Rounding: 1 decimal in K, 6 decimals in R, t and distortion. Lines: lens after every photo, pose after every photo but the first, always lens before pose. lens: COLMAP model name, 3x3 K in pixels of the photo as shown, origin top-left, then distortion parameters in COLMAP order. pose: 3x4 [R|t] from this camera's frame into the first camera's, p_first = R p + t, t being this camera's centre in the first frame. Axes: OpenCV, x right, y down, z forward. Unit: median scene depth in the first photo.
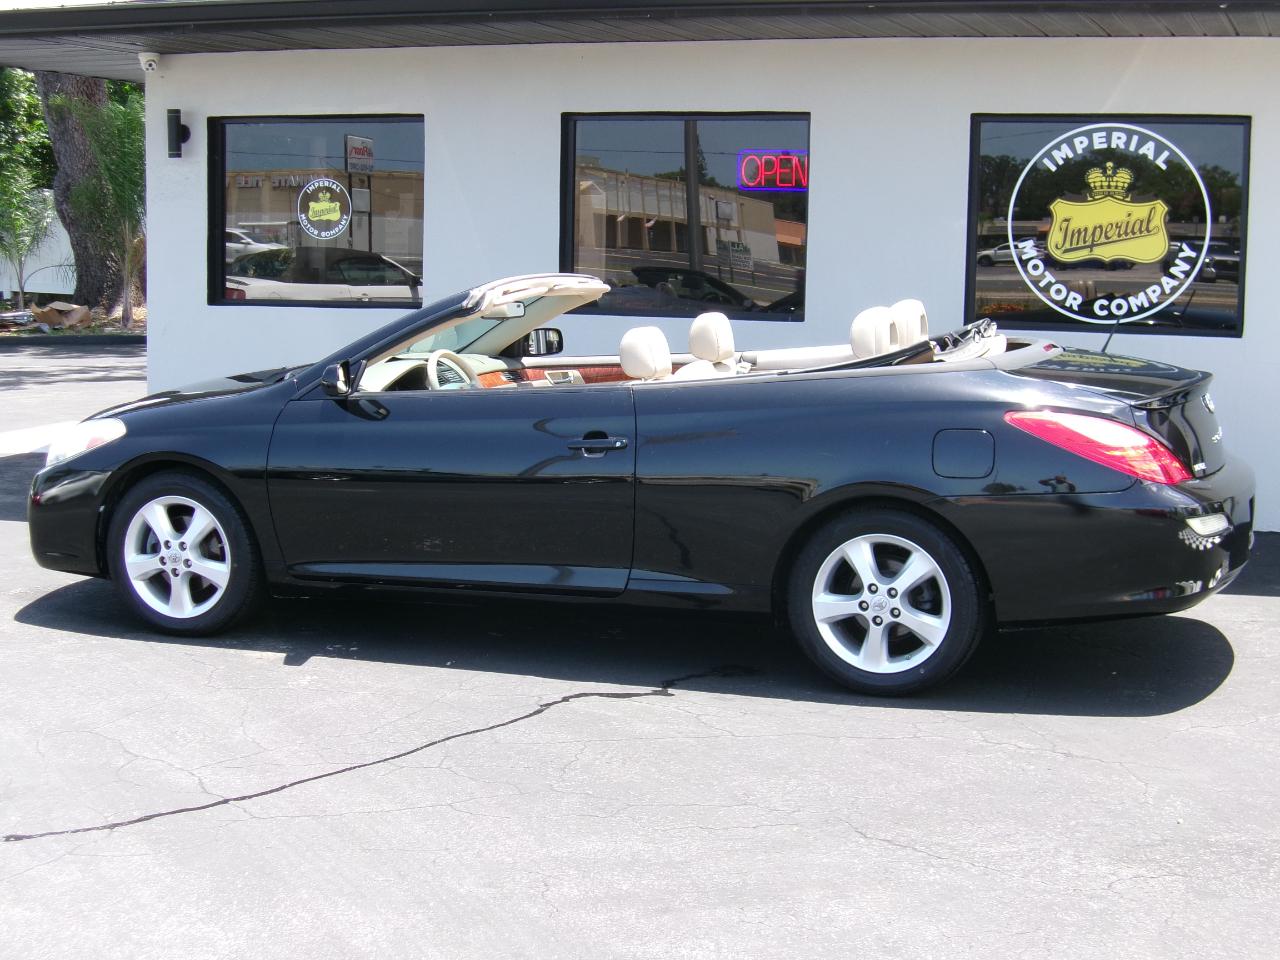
lens RADIAL K [[1963.6, 0, 643.4], [0, 1963.6, 515.8], [0, 0, 1]] dist [-0.120005, 0.011173]
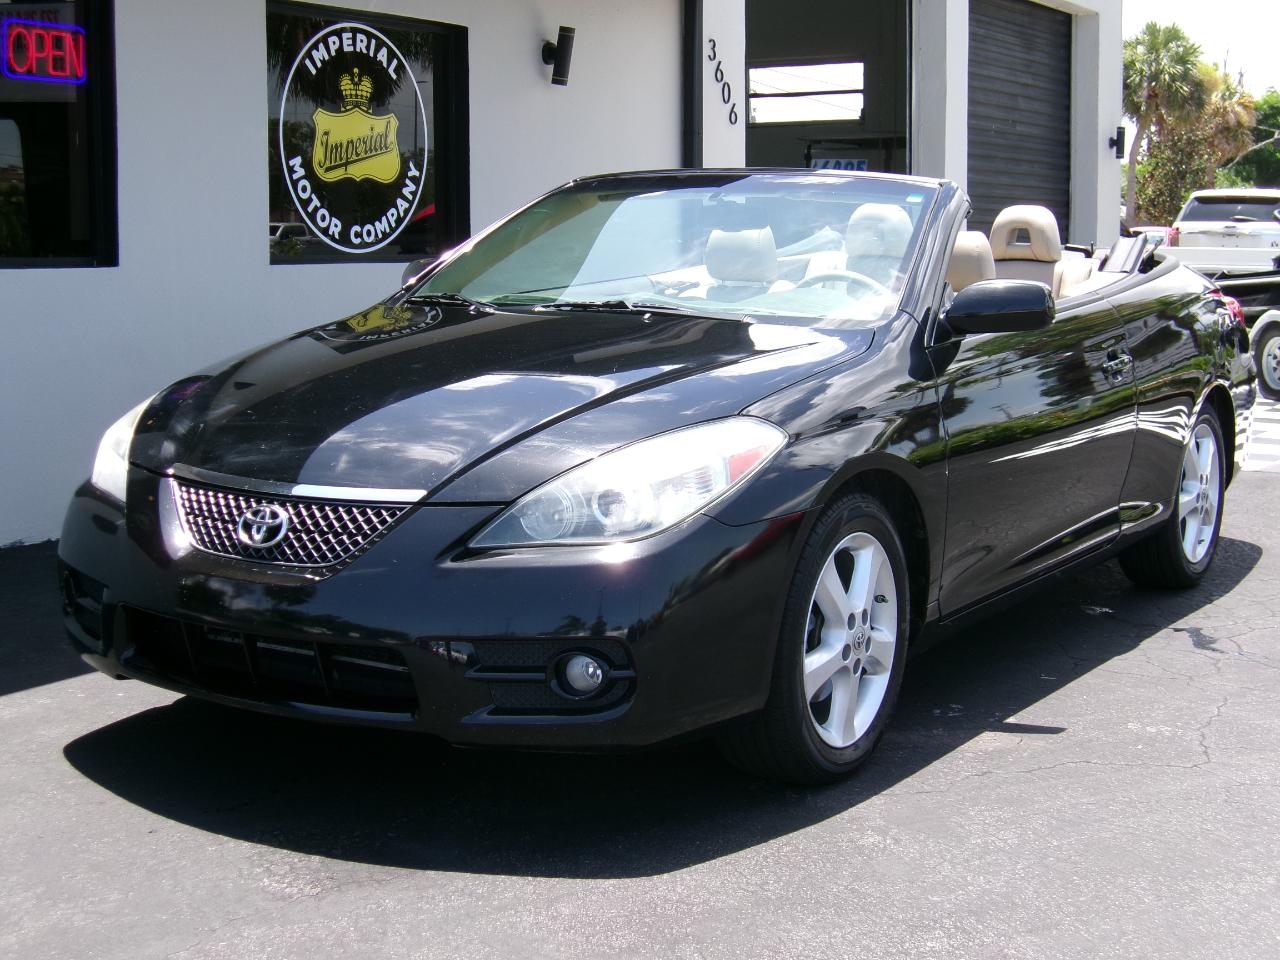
lens RADIAL K [[1973.9, 0, 637.2], [0, 1973.9, 482.8], [0, 0, 1]] dist [-0.105416, -0.077023]
pose [[0.220856, -0.131928, 0.966342, -0.605923], [0.145404, 0.984190, 0.101133, -0.068967], [-0.964407, 0.118174, 0.236547, 0.689474]]
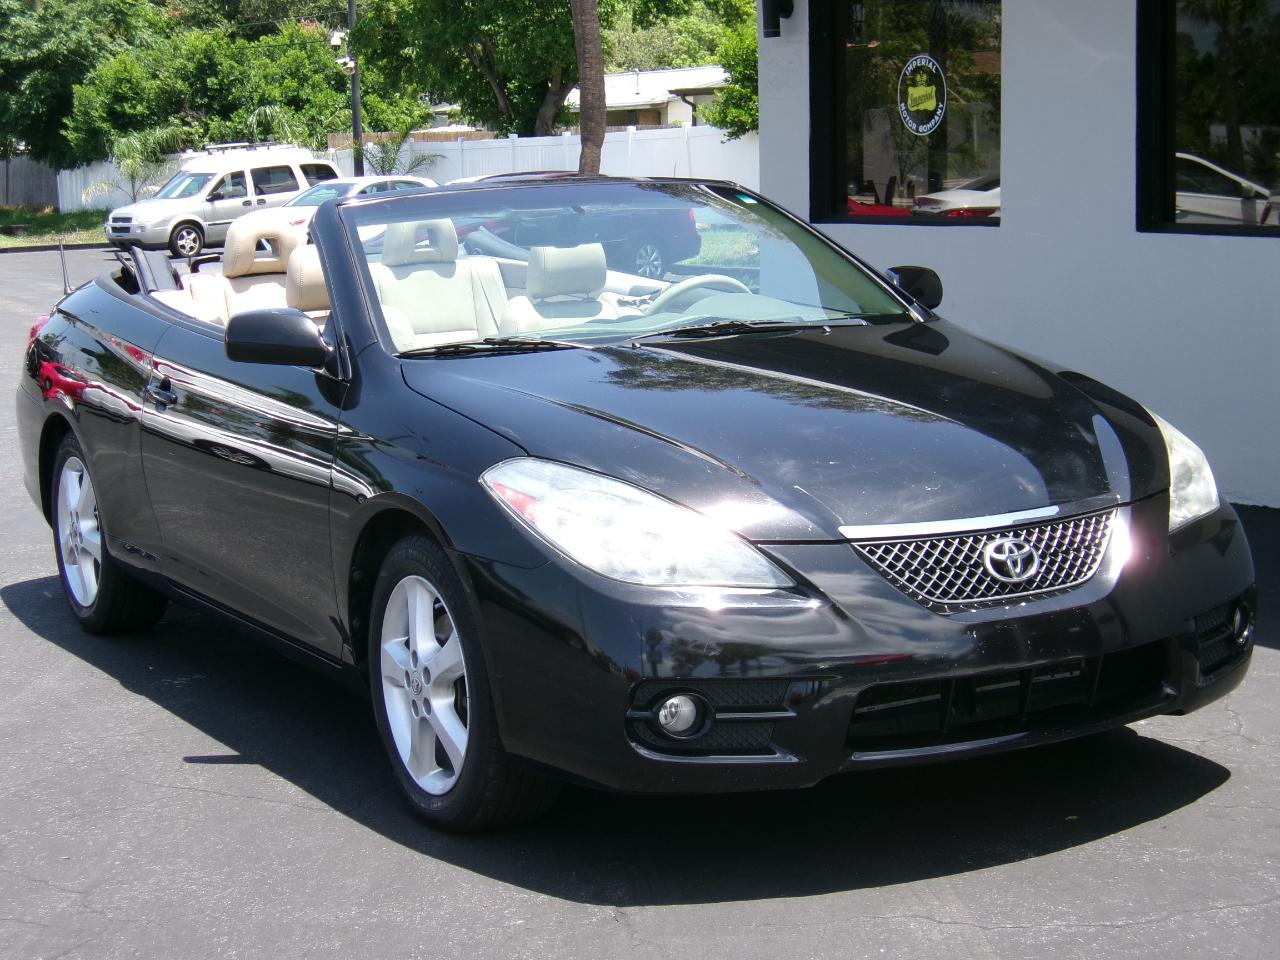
lens RADIAL K [[2431.0, 0, 639.8], [0, 2431.0, 530.9], [0, 0, 1]] dist [-0.071082, -0.362843]
pose [[0.763902, 0.070914, -0.641424, 0.423227], [-0.062313, 0.997405, 0.036058, -0.017547], [0.642316, 0.012424, 0.766339, 0.239892]]
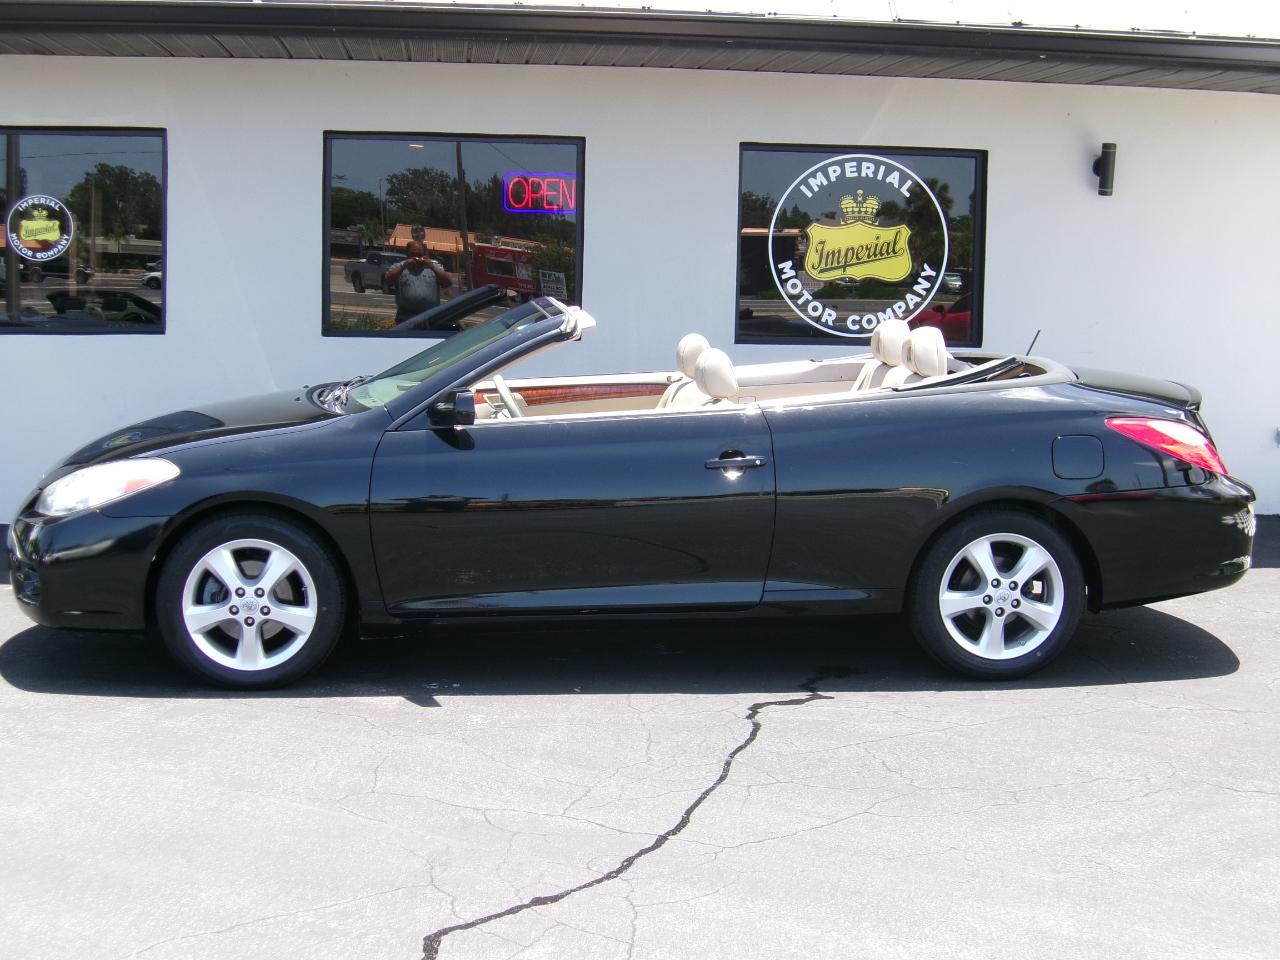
lens RADIAL K [[1967.0, 0, 635.9], [0, 1967.0, 507.7], [0, 0, 1]] dist [-0.115960, 0.017550]
pose [[0.903851, -0.051590, 0.424726, -0.350194], [0.056349, 0.998410, 0.001360, -0.011861], [-0.424121, 0.022704, 0.905321, 0.059391]]
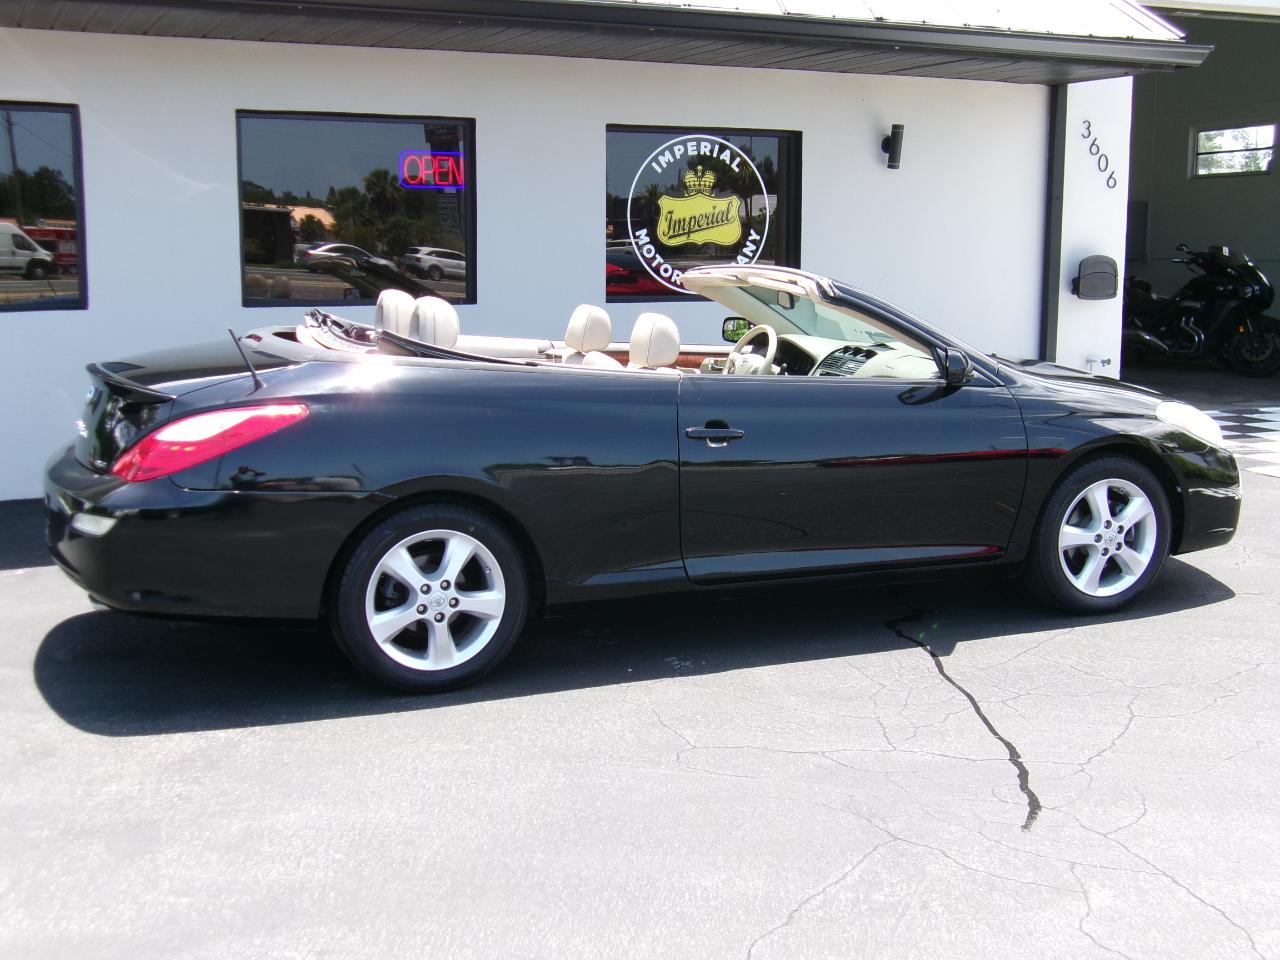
lens RADIAL K [[1572.8, 0, 640.7], [0, 1572.8, 481.5], [0, 0, 1]] dist [-0.019936, 0.043294]
pose [[0.726244, -0.117630, 0.677298, -0.504185], [0.107387, 0.992568, 0.057238, -0.040538], [-0.678997, 0.031164, 0.733479, 0.280222]]
